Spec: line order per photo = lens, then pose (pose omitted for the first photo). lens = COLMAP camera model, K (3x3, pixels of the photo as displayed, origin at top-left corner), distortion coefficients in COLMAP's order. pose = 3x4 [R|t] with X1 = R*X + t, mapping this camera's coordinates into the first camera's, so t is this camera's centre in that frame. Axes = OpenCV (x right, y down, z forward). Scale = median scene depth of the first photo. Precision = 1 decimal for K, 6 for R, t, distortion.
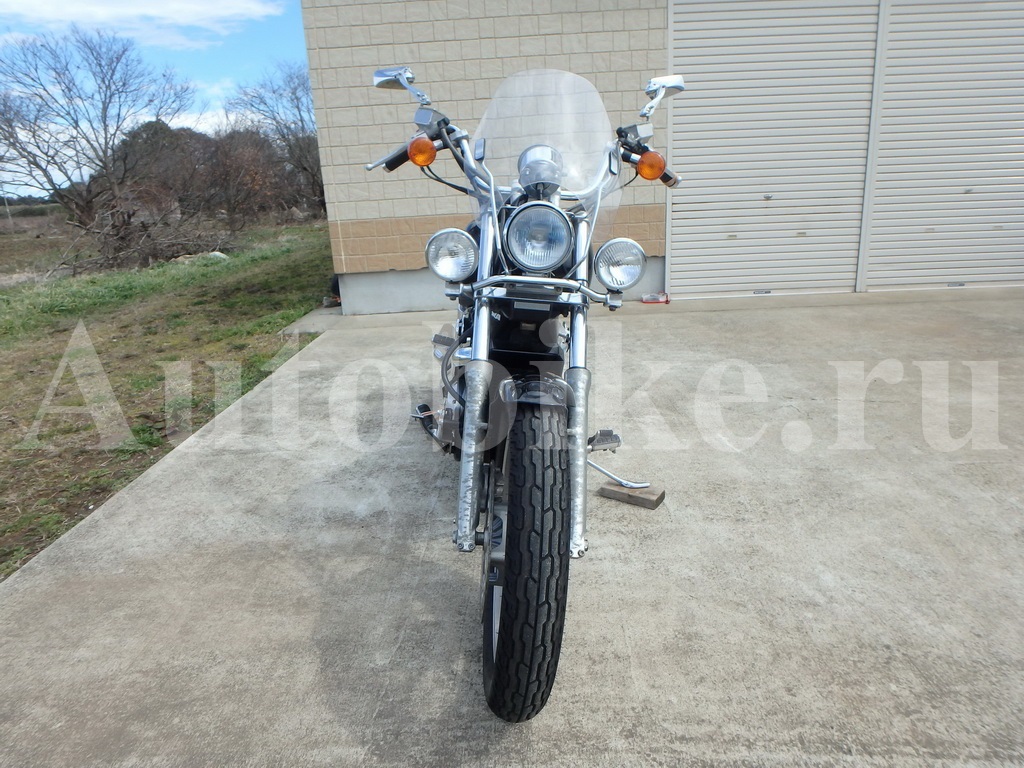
lens RADIAL K [[646.5, 0, 509.1], [0, 646.5, 384.6], [0, 0, 1]] dist [-0.029026, 0.000548]
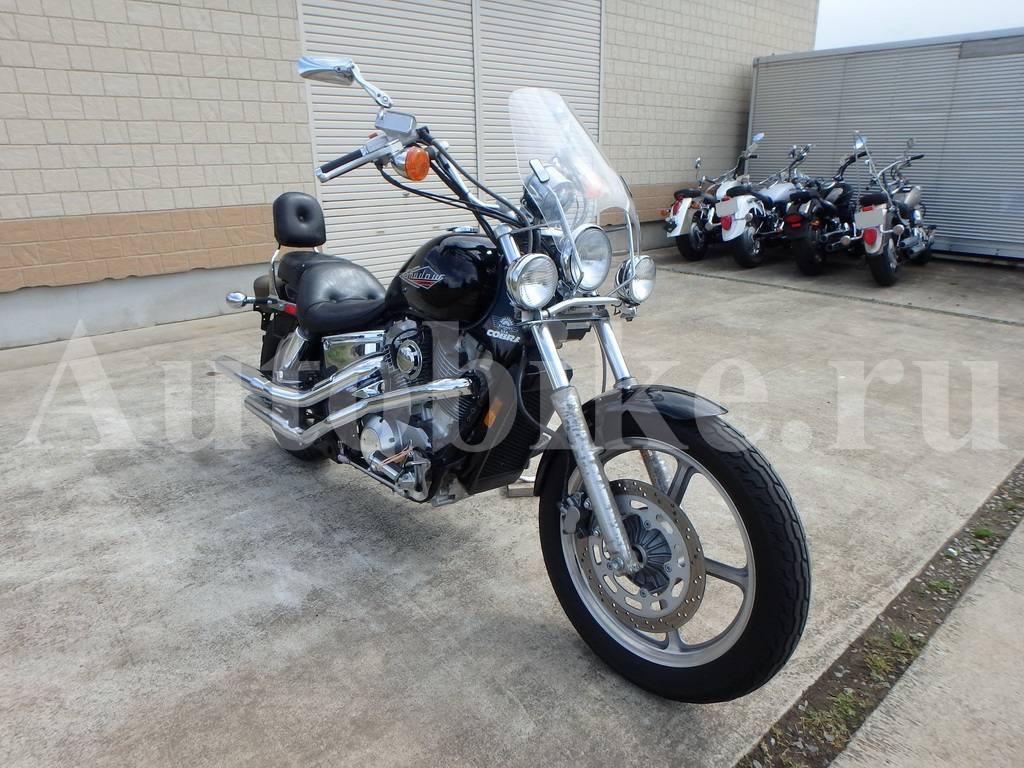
lens RADIAL K [[645.6, 0, 502.0], [0, 645.6, 379.2], [0, 0, 1]] dist [-0.020654, 0.001561]
pose [[0.759921, -0.173171, 0.626524, -0.216138], [0.166699, 0.983544, 0.069659, -0.039330], [-0.628276, 0.051506, 0.776283, 0.085928]]
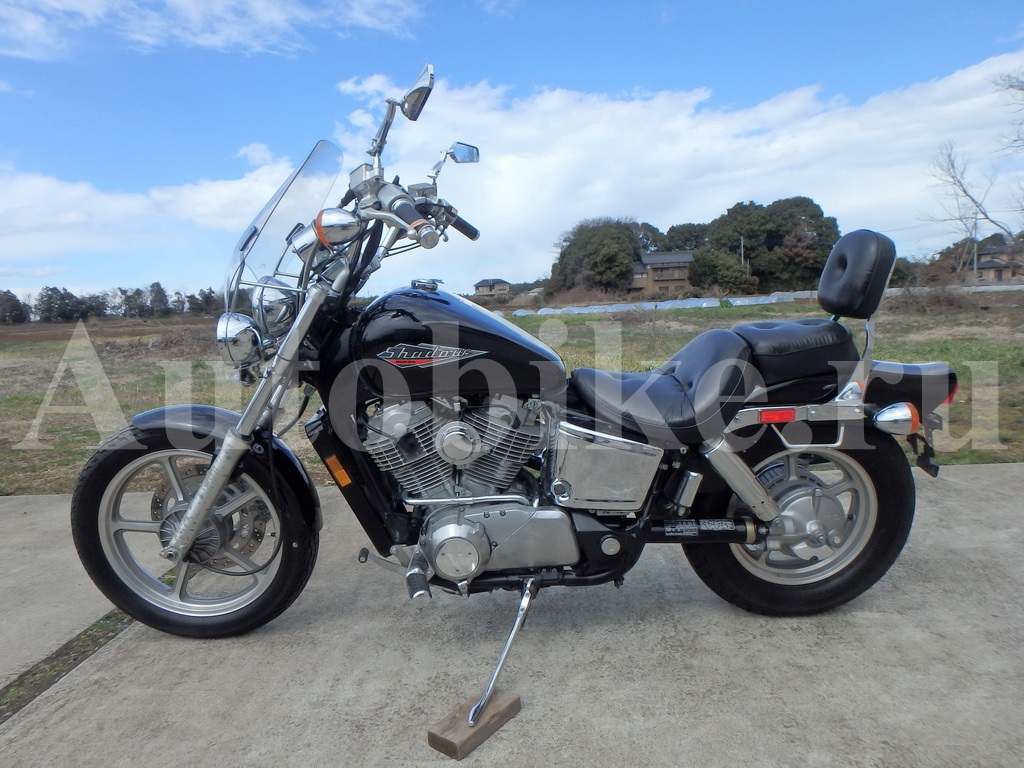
lens RADIAL K [[645.6, 0, 502.0], [0, 645.6, 379.2], [0, 0, 1]] dist [-0.020654, 0.001561]
pose [[-0.047353, 0.179133, -0.982685, 0.332493], [-0.243060, 0.952152, 0.185279, -0.121001], [0.968855, 0.247625, -0.001547, 0.418092]]
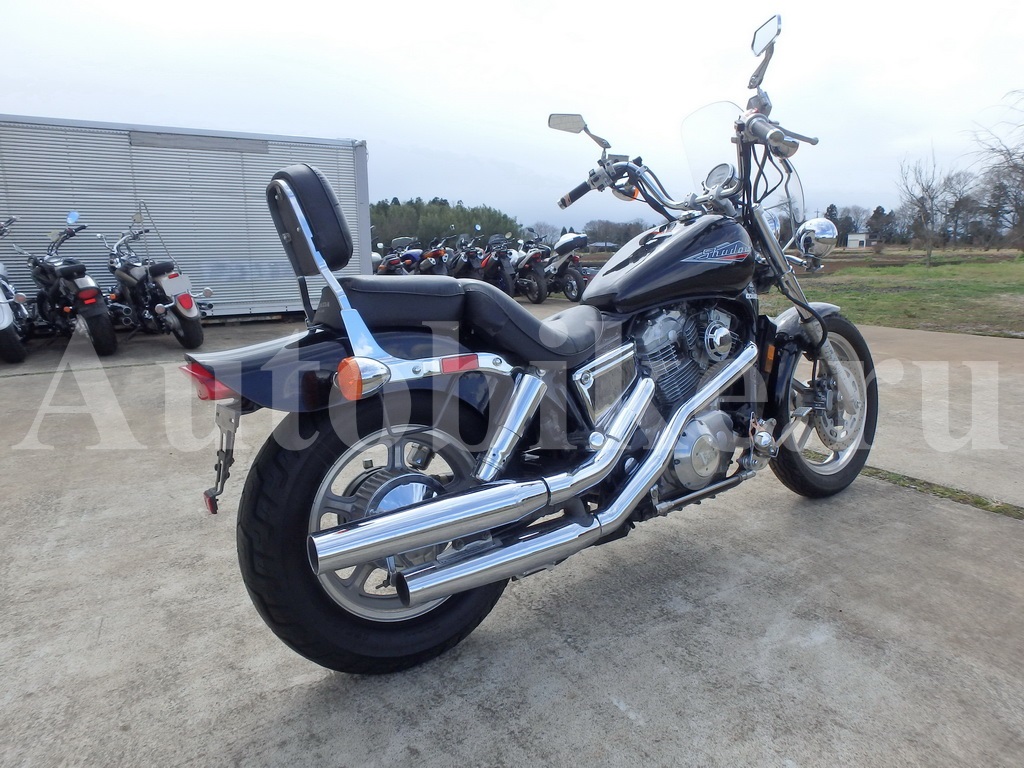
lens RADIAL K [[642.9, 0, 511.1], [0, 642.9, 377.9], [0, 0, 1]] dist [-0.030429, 0.001020]
pose [[-0.525449, -0.112117, 0.843406, -0.263286], [0.287440, 0.909605, 0.299994, -0.152547], [-0.800800, 0.400061, -0.445724, 0.650051]]
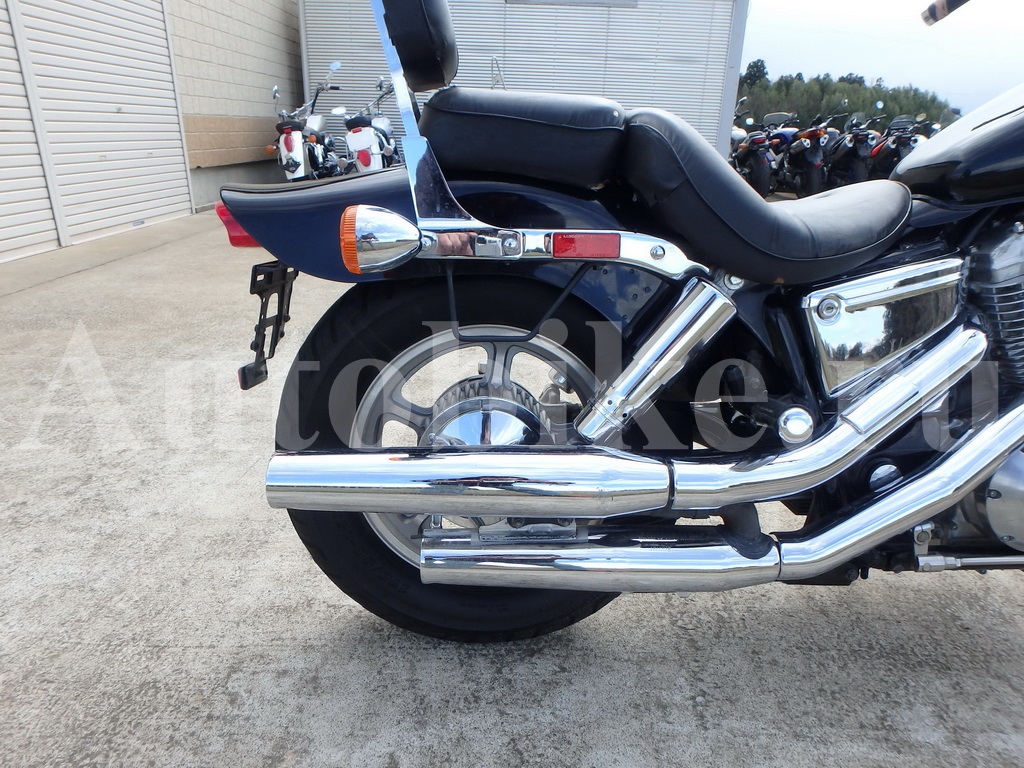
lens RADIAL K [[638.7, 0, 507.9], [0, 638.7, 381.7], [0, 0, 1]] dist [-0.023296, 0.002471]
pose [[0.011196, -0.325924, 0.945330, -0.192457], [0.265351, 0.912462, 0.311450, -0.108793], [-0.964087, 0.247358, 0.096700, 0.558897]]
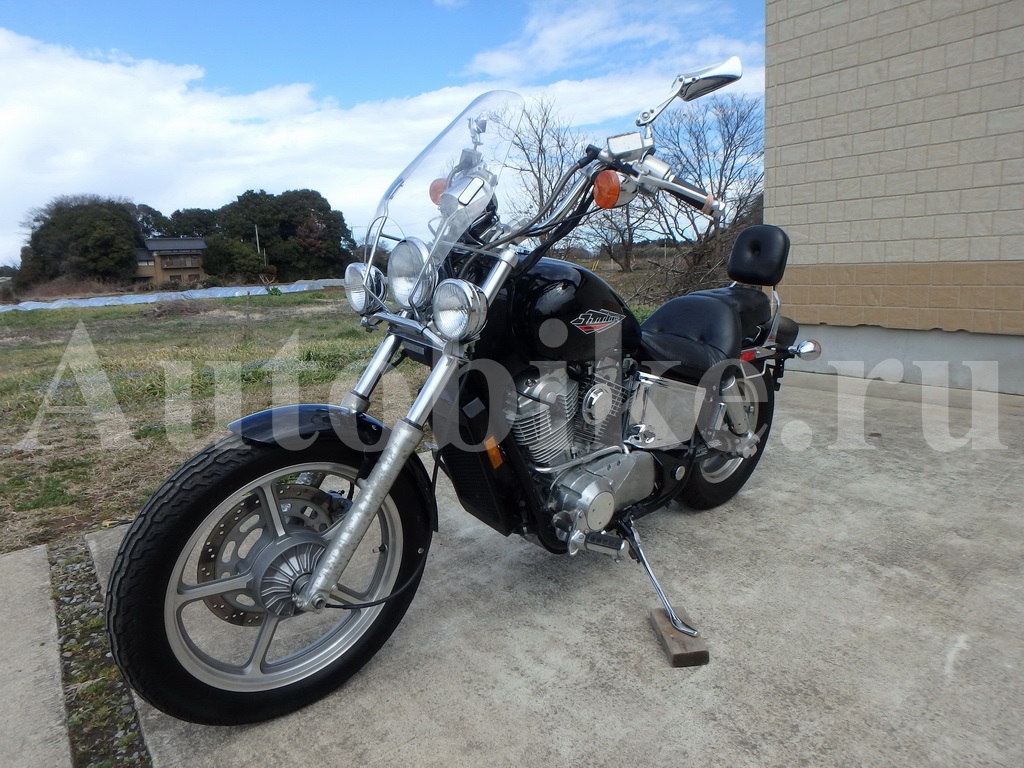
lens RADIAL K [[643.1, 0, 501.6], [0, 643.1, 385.3], [0, 0, 1]] dist [-0.027091, 0.001377]
pose [[0.618749, 0.171224, -0.766702, 0.254097], [-0.220288, 0.974619, 0.039878, -0.040505], [0.754071, 0.144220, 0.640764, 0.155140]]
